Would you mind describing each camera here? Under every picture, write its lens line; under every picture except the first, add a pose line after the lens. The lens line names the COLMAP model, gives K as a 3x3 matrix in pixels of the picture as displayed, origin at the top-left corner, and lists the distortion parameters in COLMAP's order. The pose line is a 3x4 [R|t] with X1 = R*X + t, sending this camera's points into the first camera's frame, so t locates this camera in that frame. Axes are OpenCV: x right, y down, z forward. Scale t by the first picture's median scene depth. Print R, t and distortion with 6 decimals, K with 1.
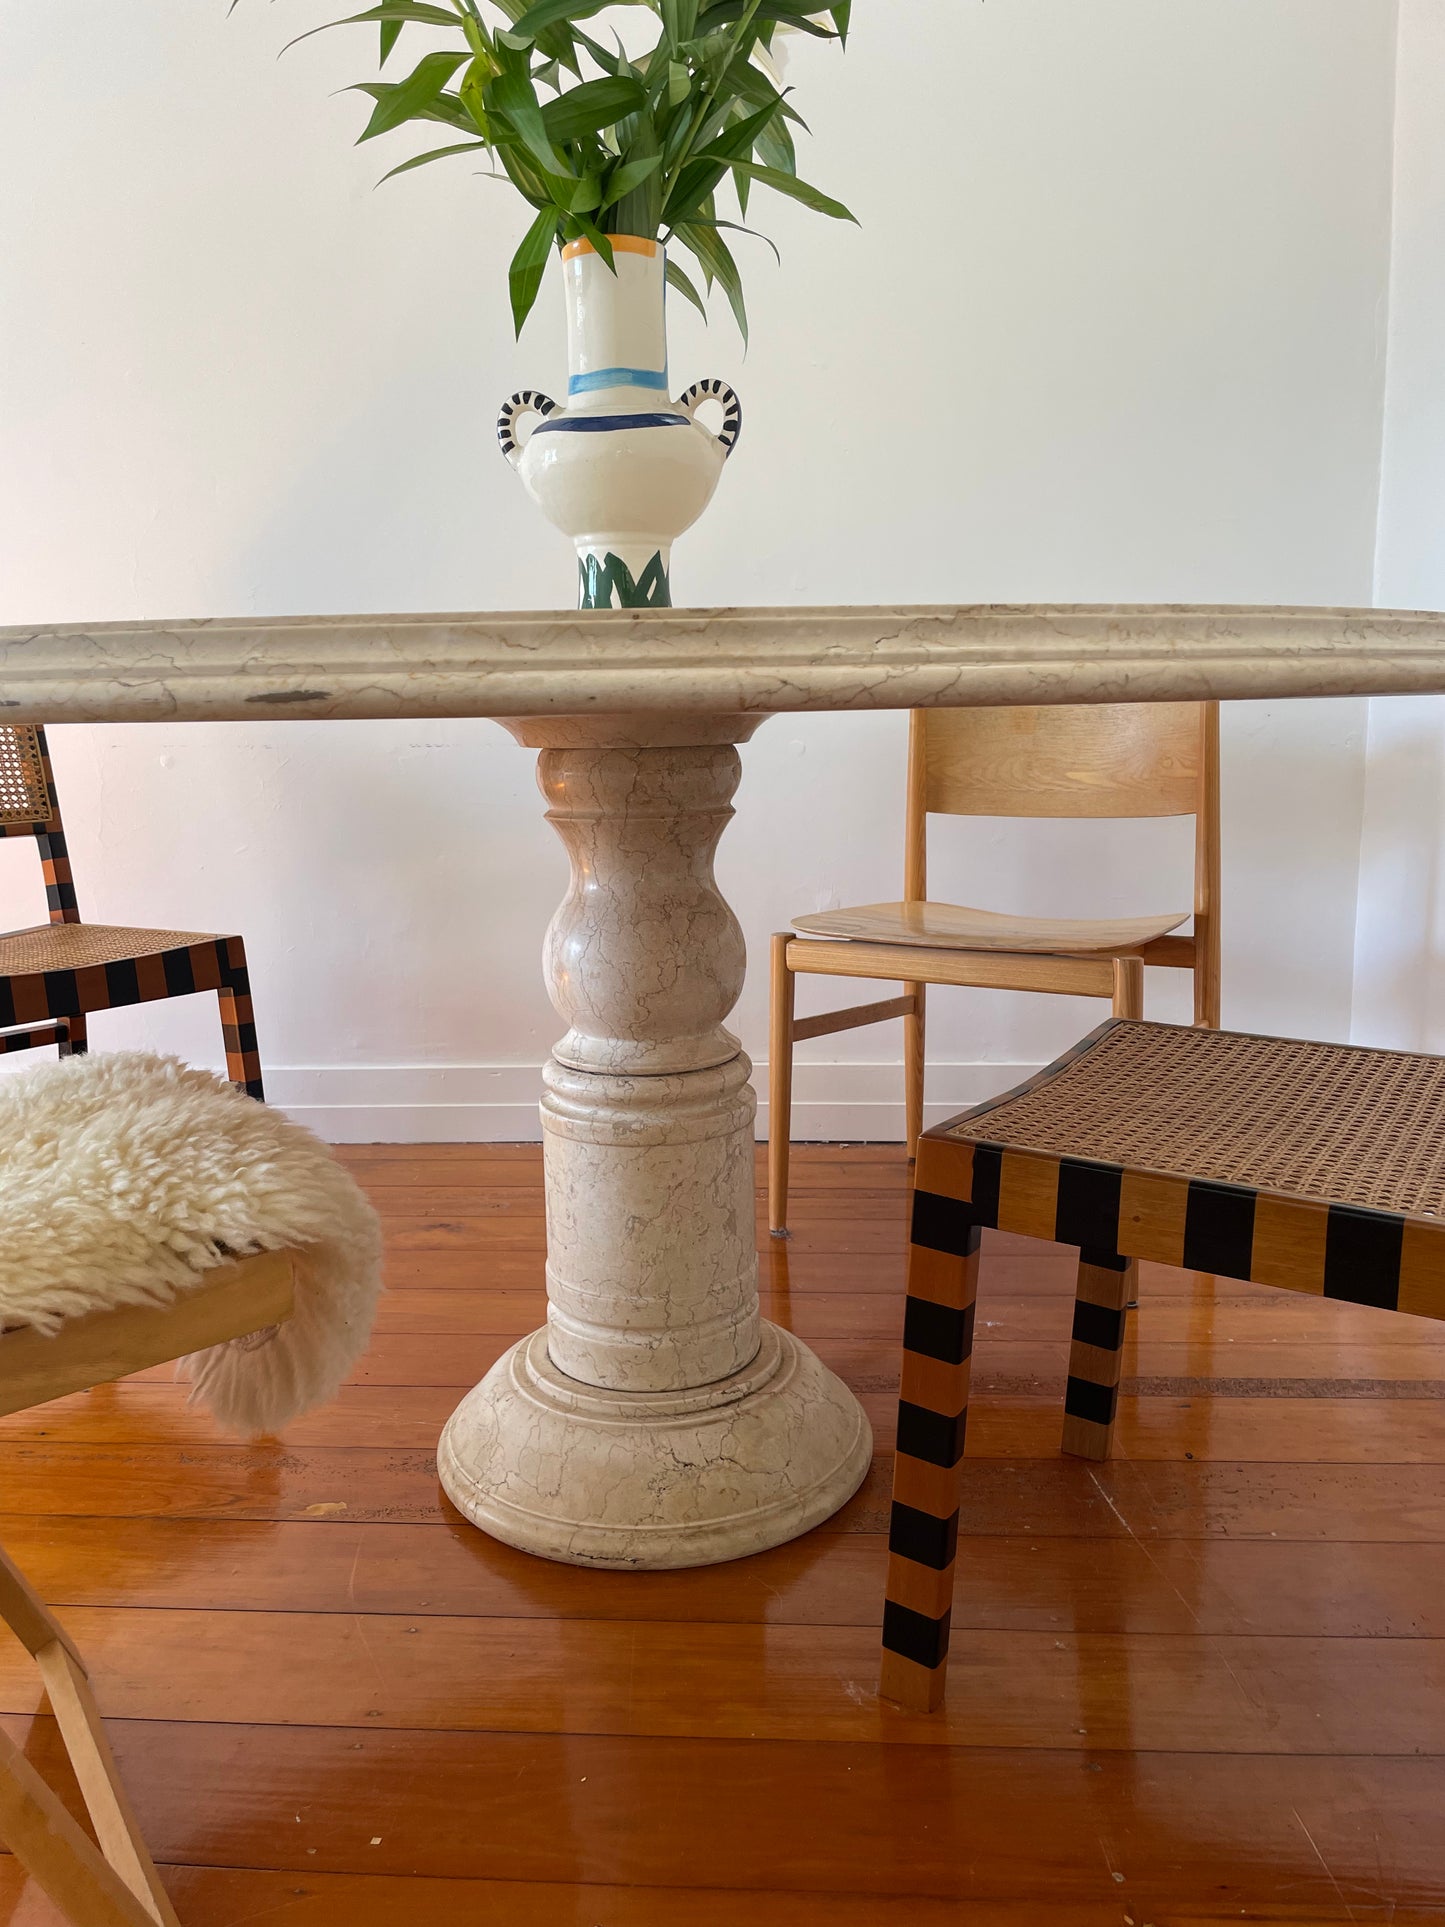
lens RADIAL K [[1464.5, 0, 704.6], [0, 1464.5, 973.6], [0, 0, 1]] dist [0.093795, -0.124343]
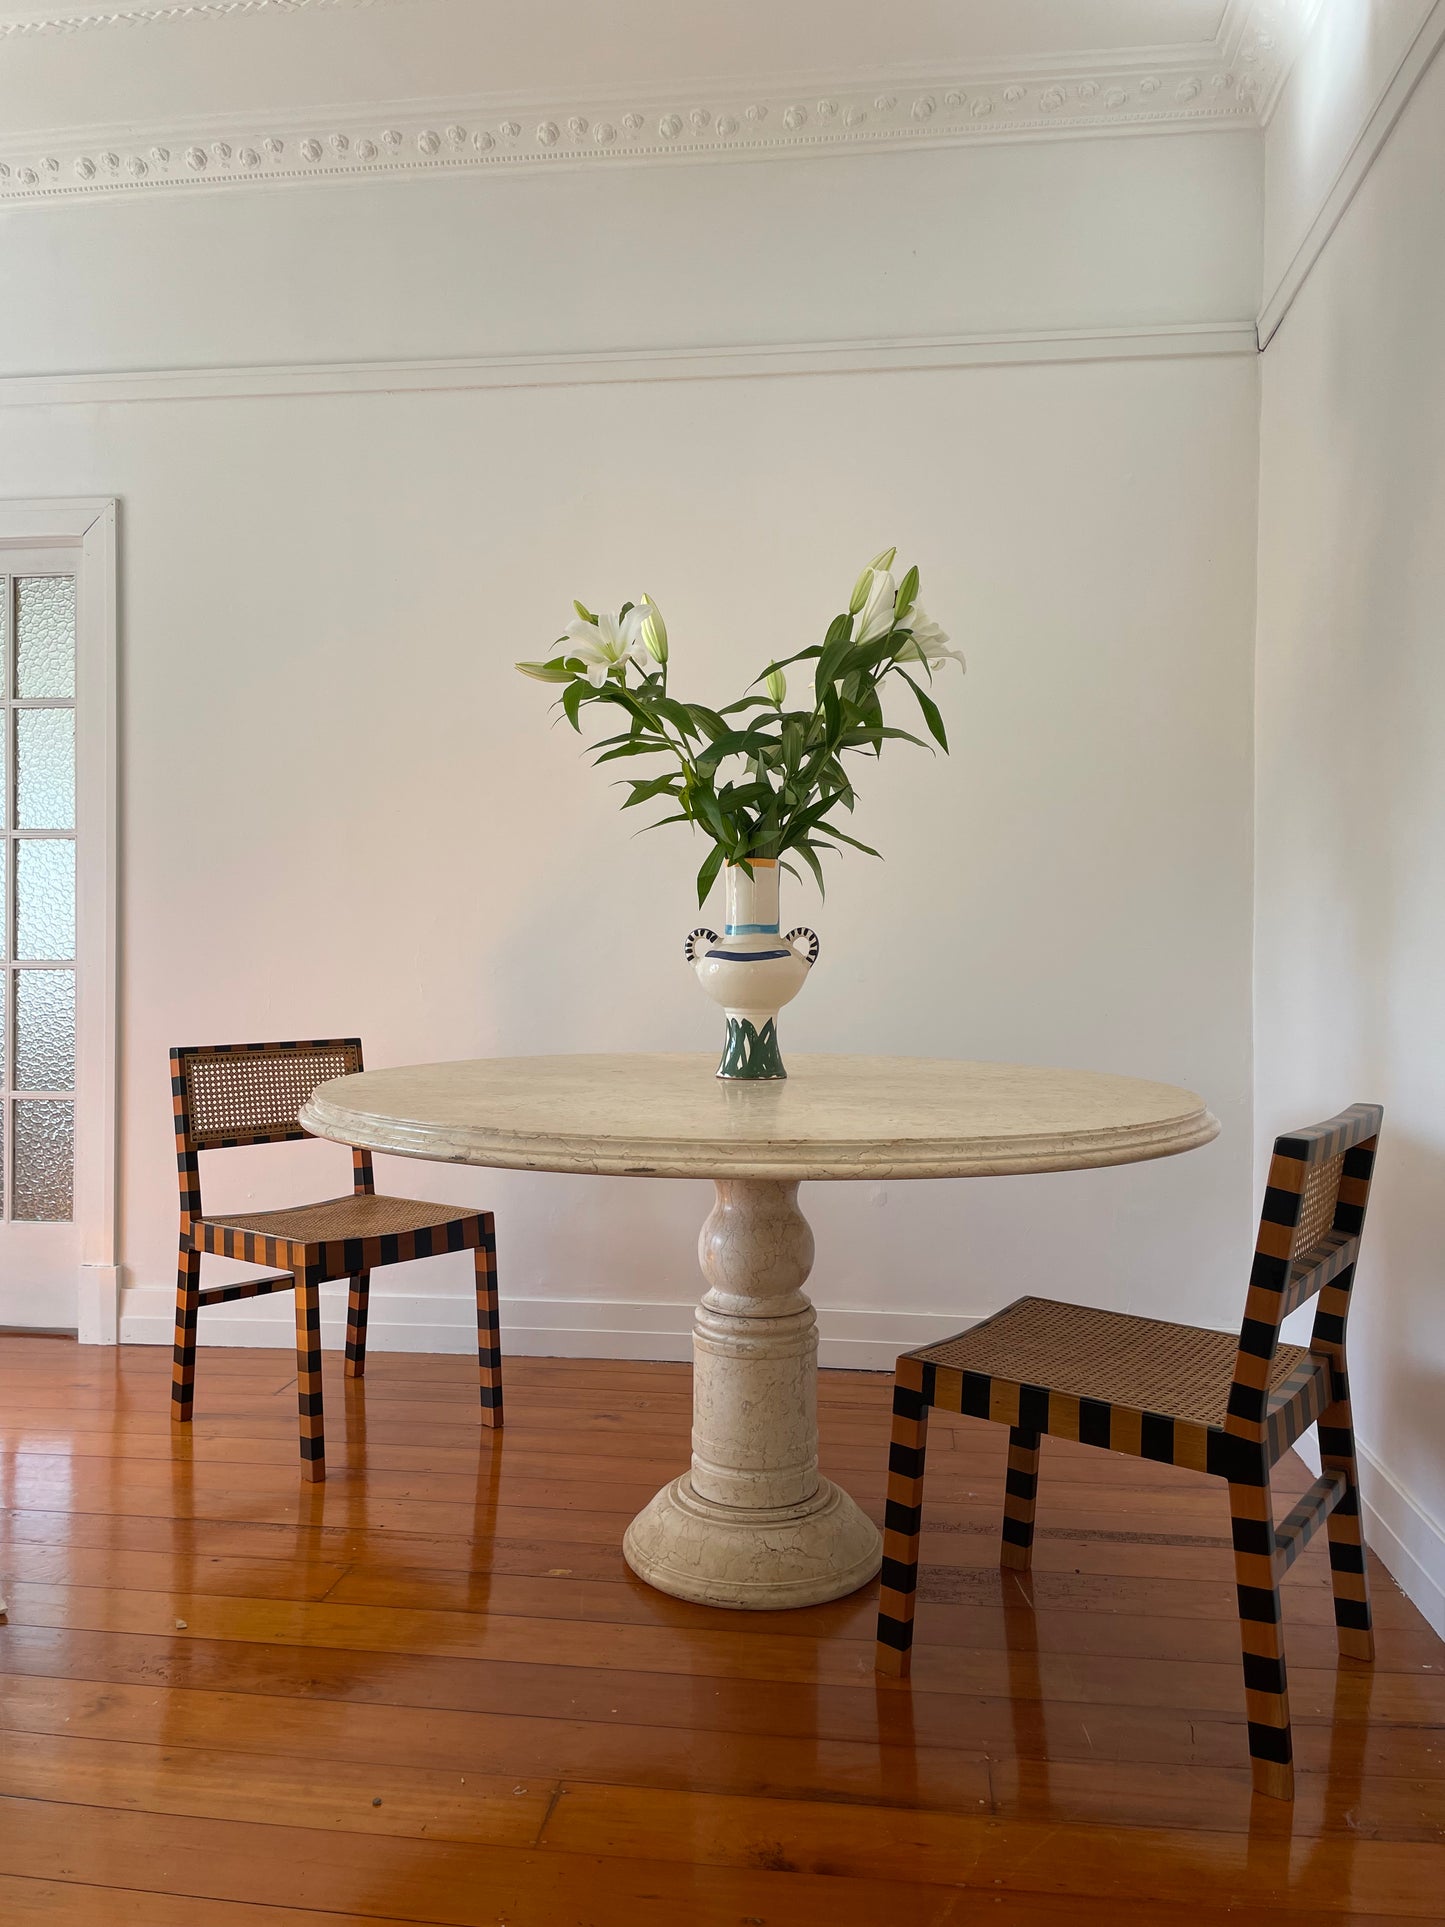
lens RADIAL K [[1464.5, 0, 711.8], [0, 1464.5, 955.5], [0, 0, 1]] dist [0.093795, -0.124343]
pose [[0.997998, 0.028733, -0.056337, -0.005420], [-0.037695, 0.985556, -0.165103, -0.064406], [0.050780, 0.166896, 0.984666, -0.807393]]
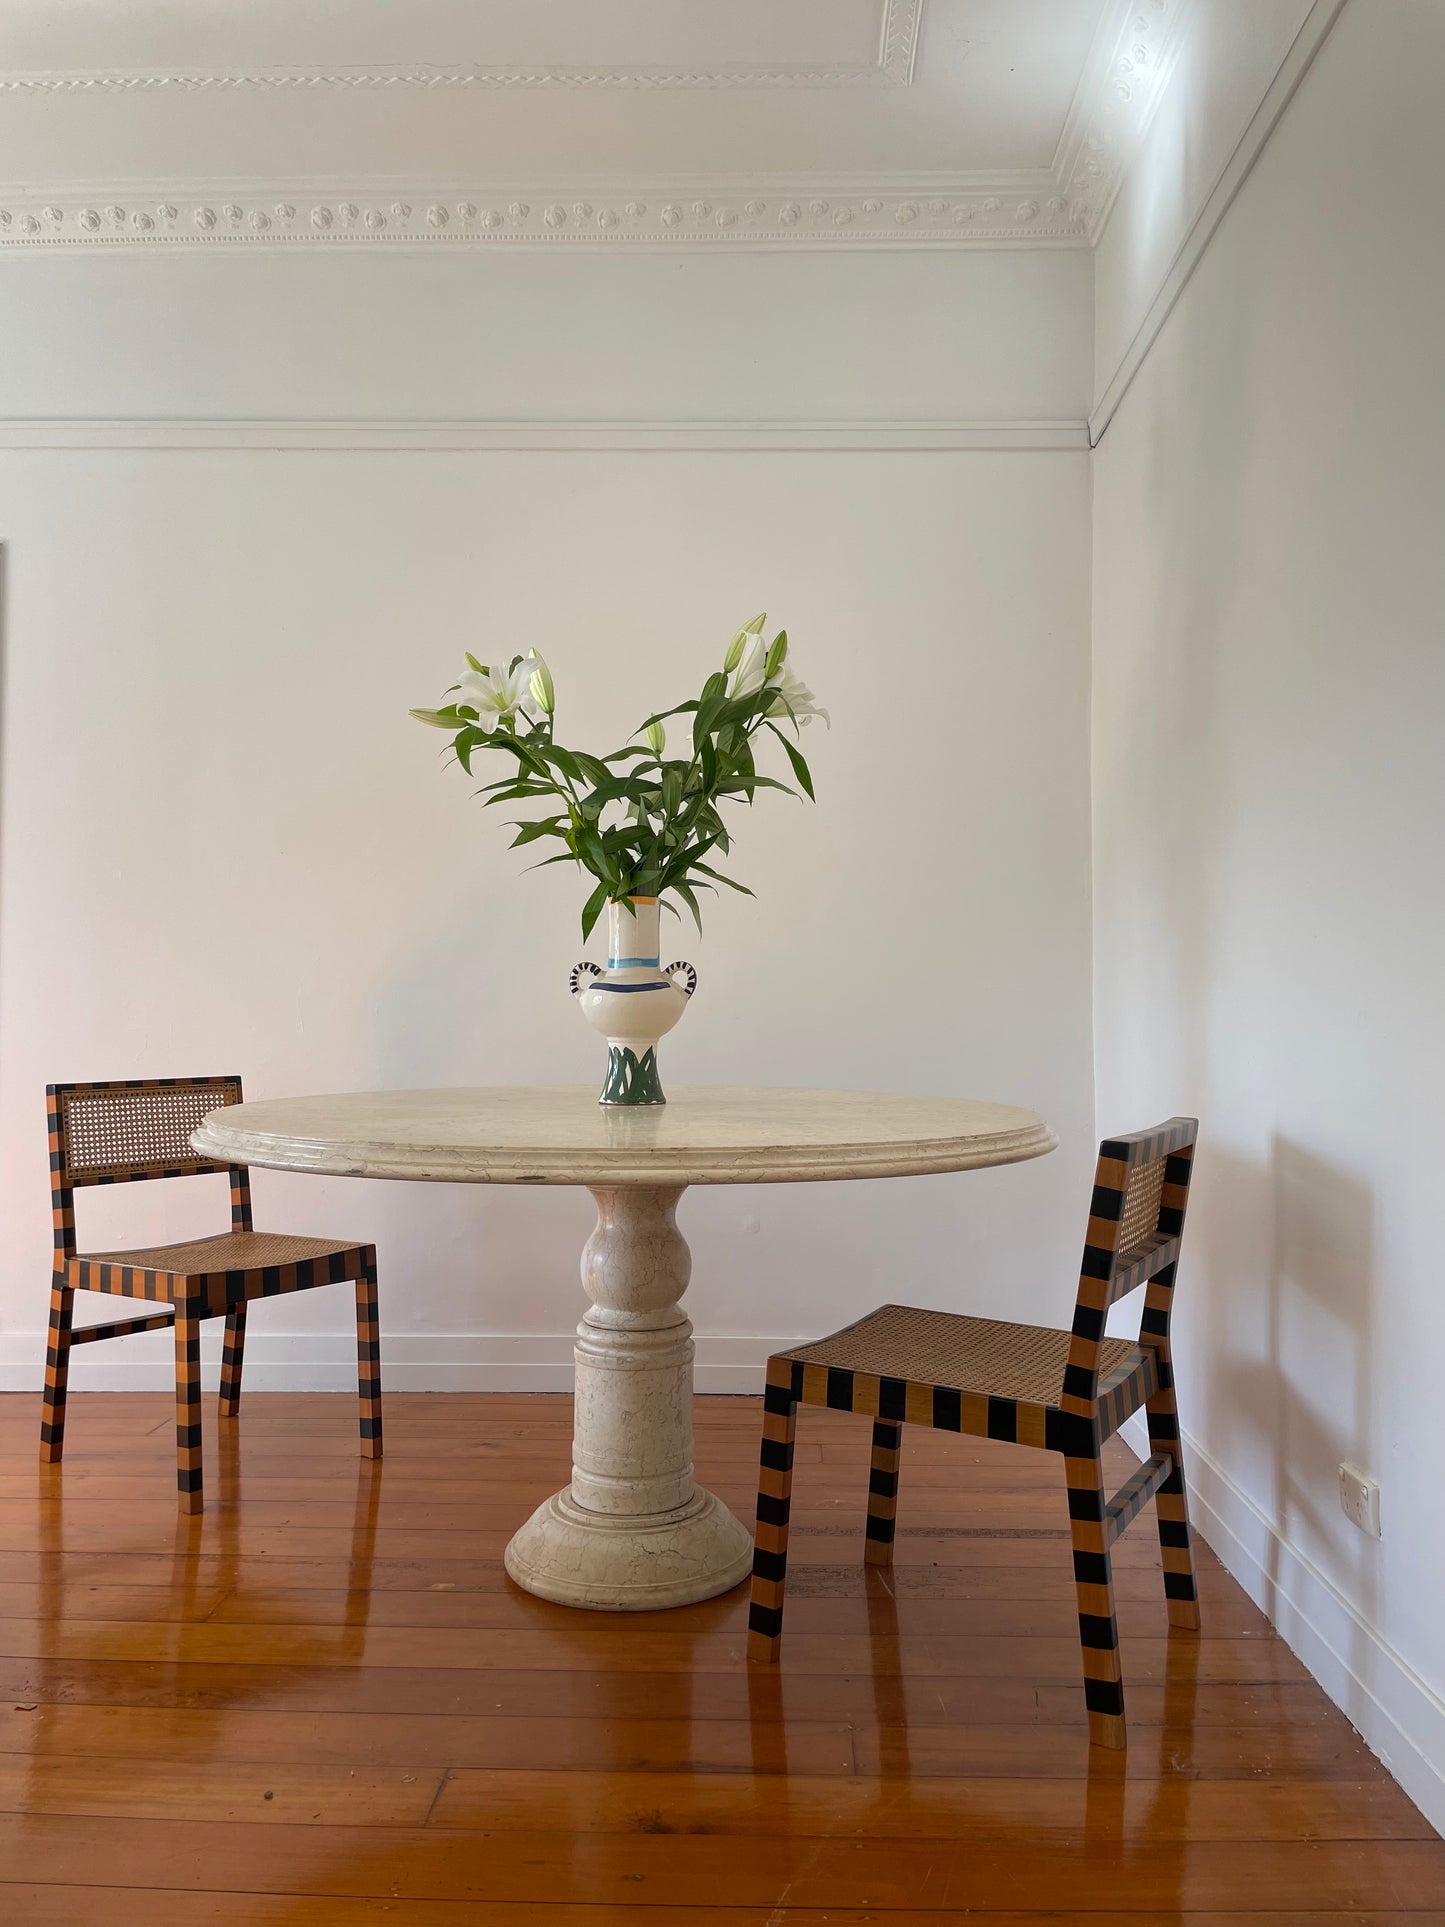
lens RADIAL K [[1464.5, 0, 739.5], [0, 1464.5, 937.8], [0, 0, 1]] dist [0.093795, -0.124343]
pose [[0.998423, 0.030712, 0.047002, -0.011208], [-0.019801, 0.975951, -0.217091, -0.013372], [-0.052539, 0.215817, 0.975019, -0.919248]]
